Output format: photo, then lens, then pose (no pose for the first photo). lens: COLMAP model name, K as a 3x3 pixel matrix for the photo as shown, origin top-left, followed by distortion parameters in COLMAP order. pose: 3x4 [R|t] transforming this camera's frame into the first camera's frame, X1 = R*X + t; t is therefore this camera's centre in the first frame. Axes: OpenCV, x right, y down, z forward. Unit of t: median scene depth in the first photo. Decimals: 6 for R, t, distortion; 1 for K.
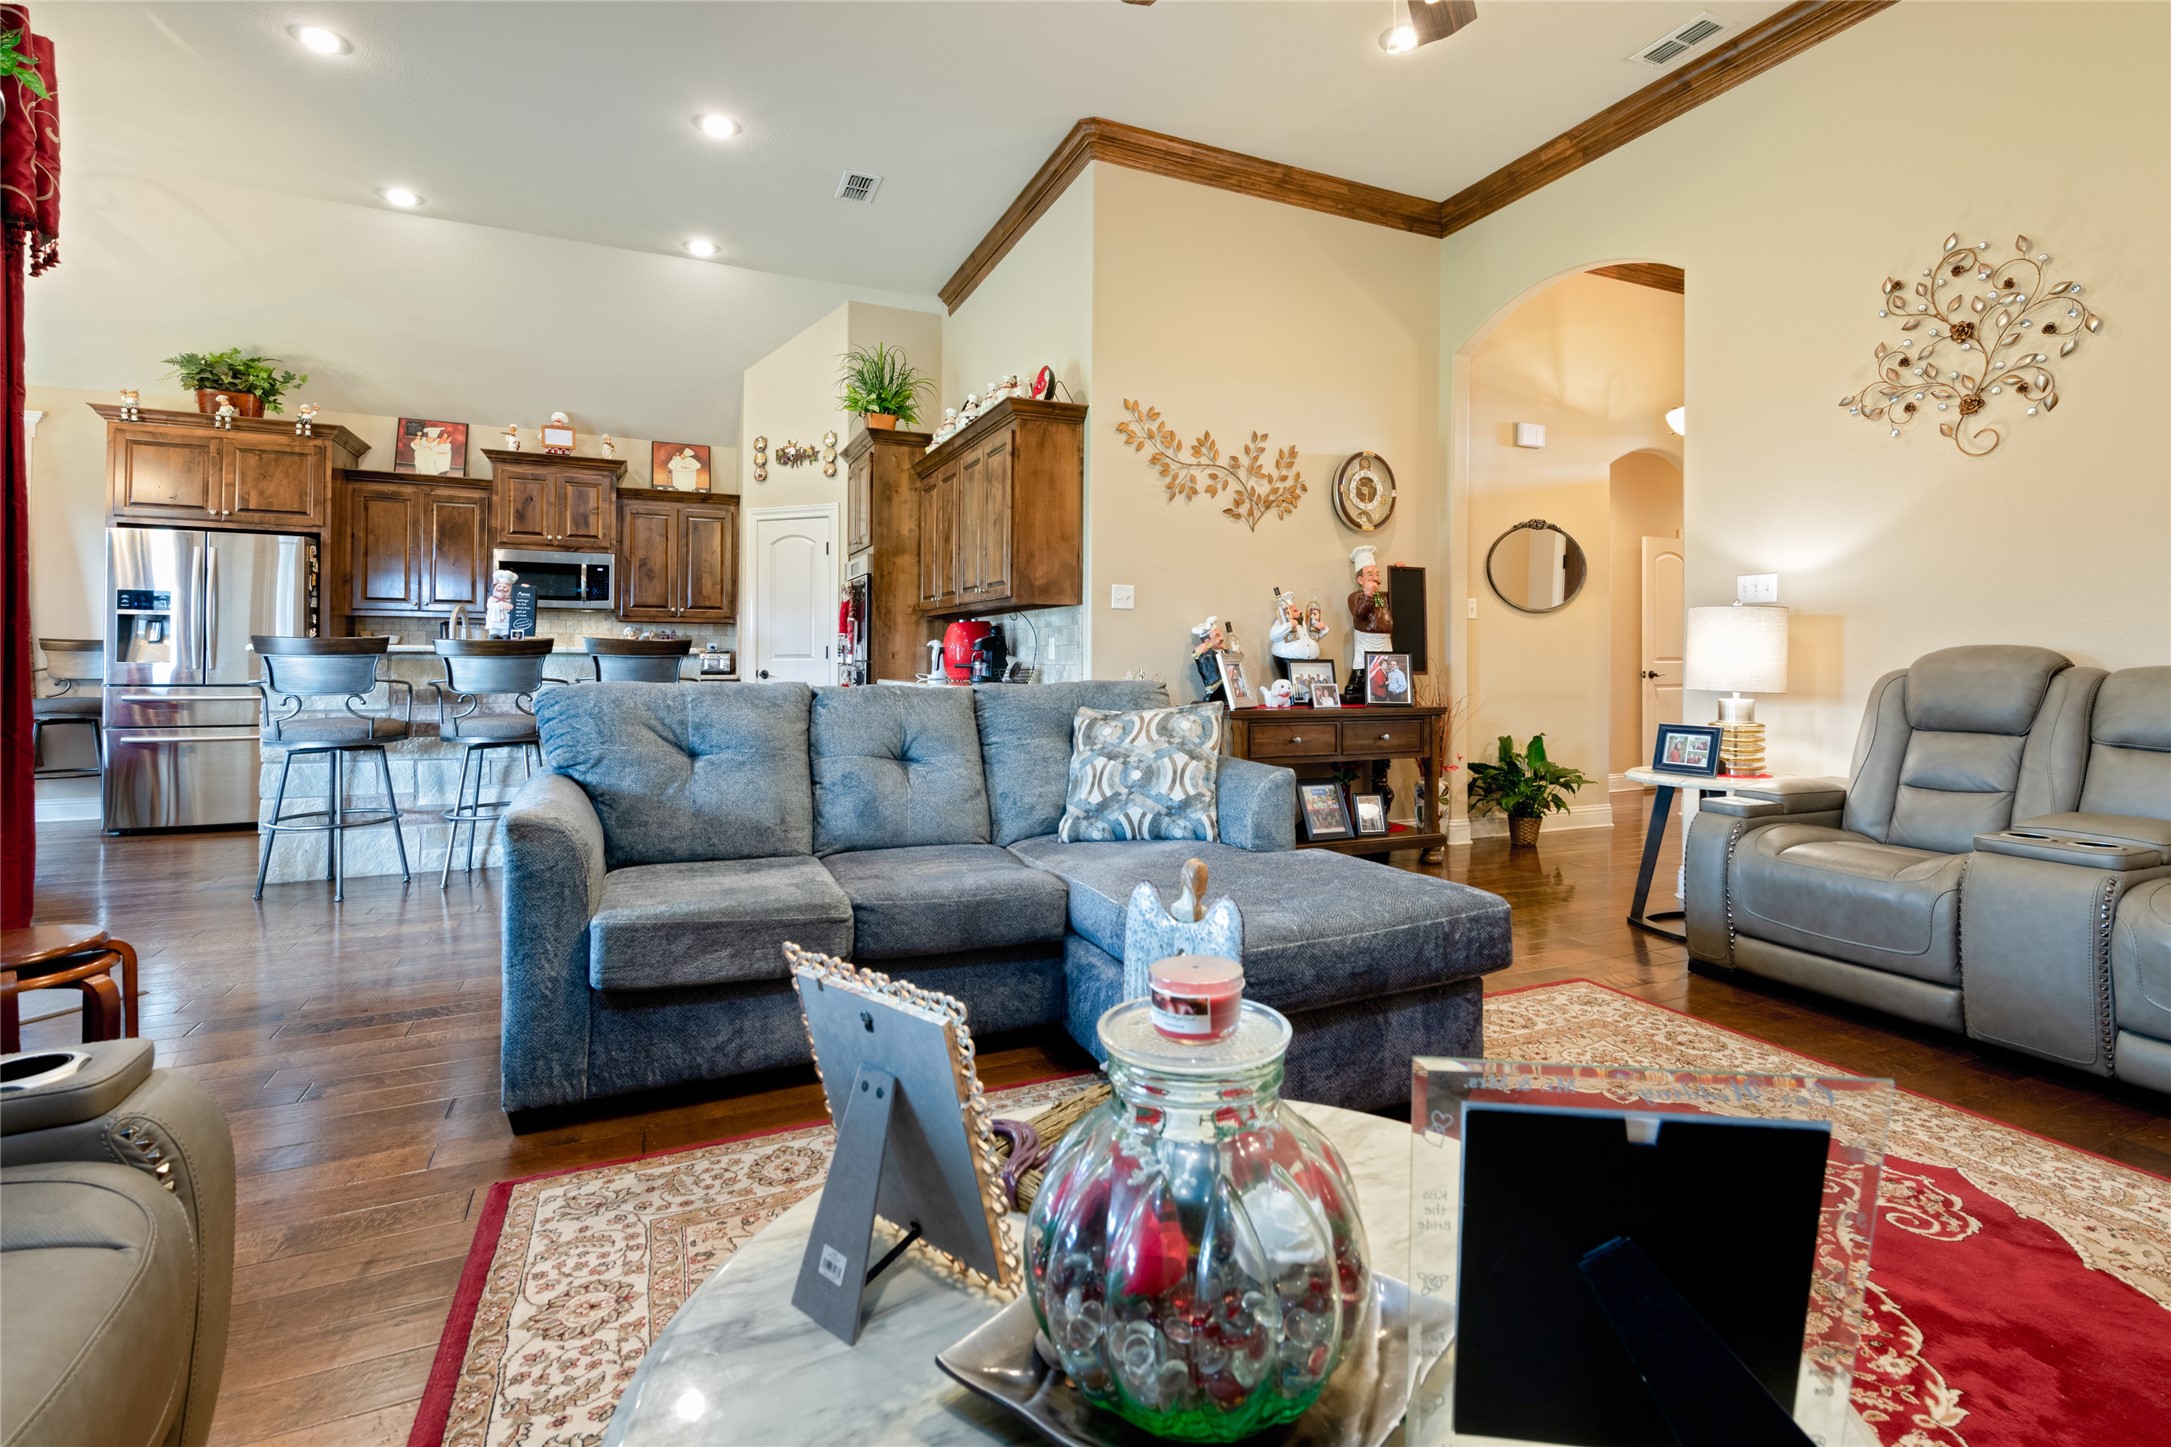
lens RADIAL K [[1018.0, 0, 1131.5], [0, 1018.0, 652.7], [0, 0, 1]] dist [0.015418, -0.002652]
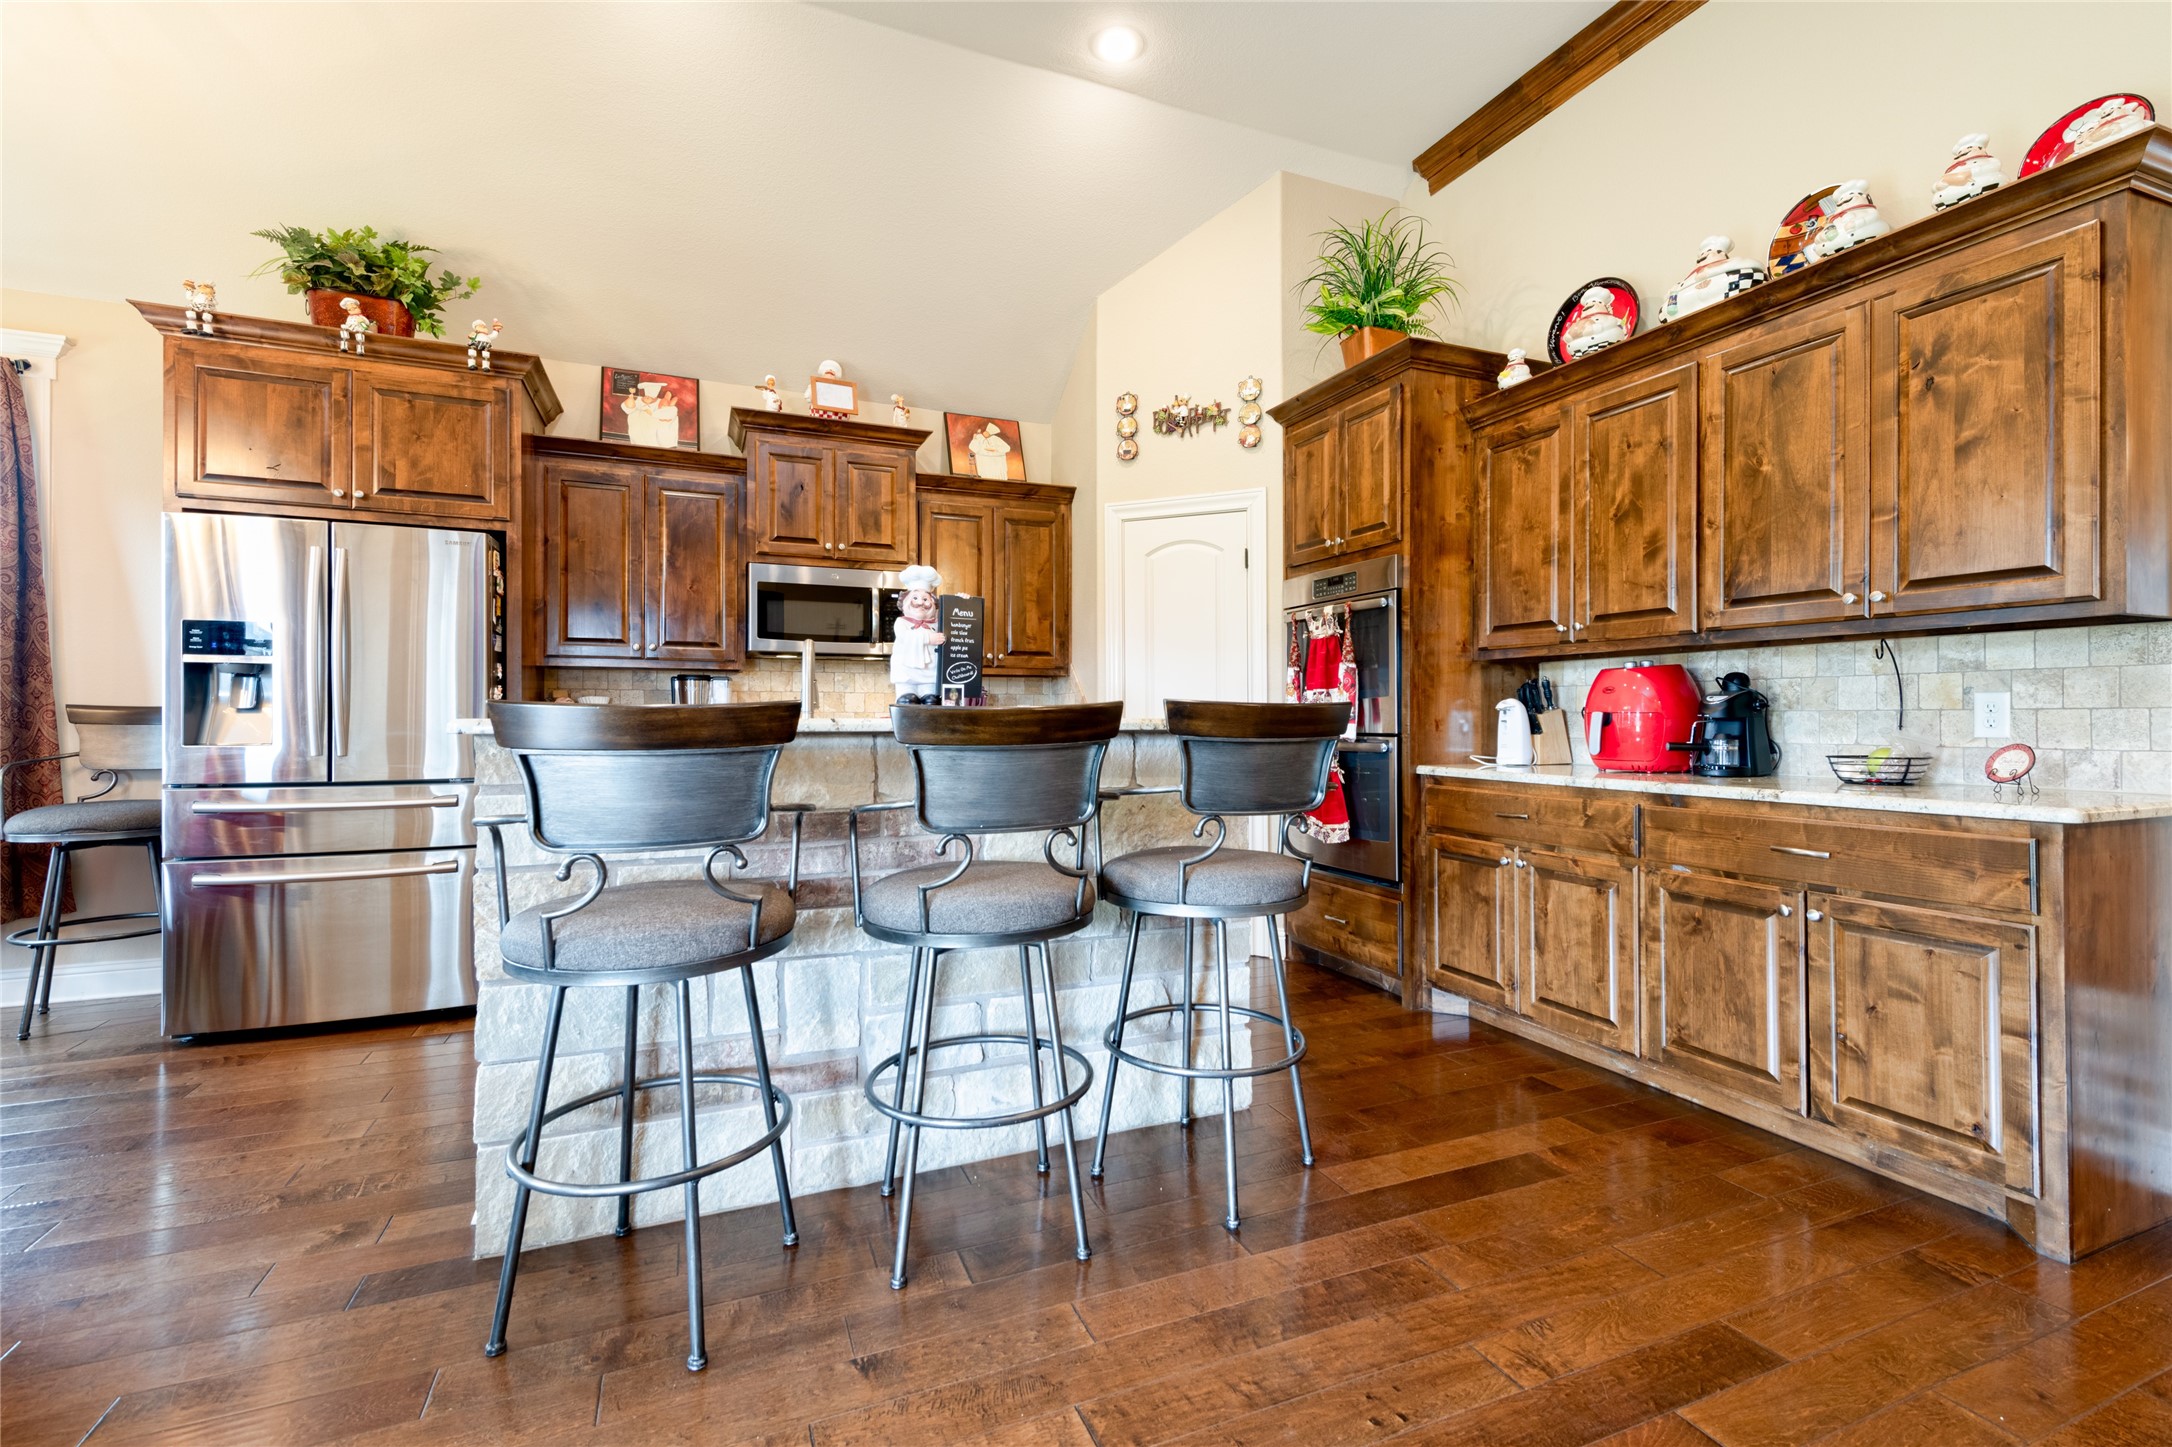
lens RADIAL K [[960.0, 0, 1114.8], [0, 960.0, 713.5], [0, 0, 1]] dist [0.018759, -0.006717]
pose [[0.999546, -0.005843, -0.029542, -0.424439], [0.005986, 0.999971, 0.004754, -0.008207], [0.029513, -0.004929, 0.999552, 0.448423]]
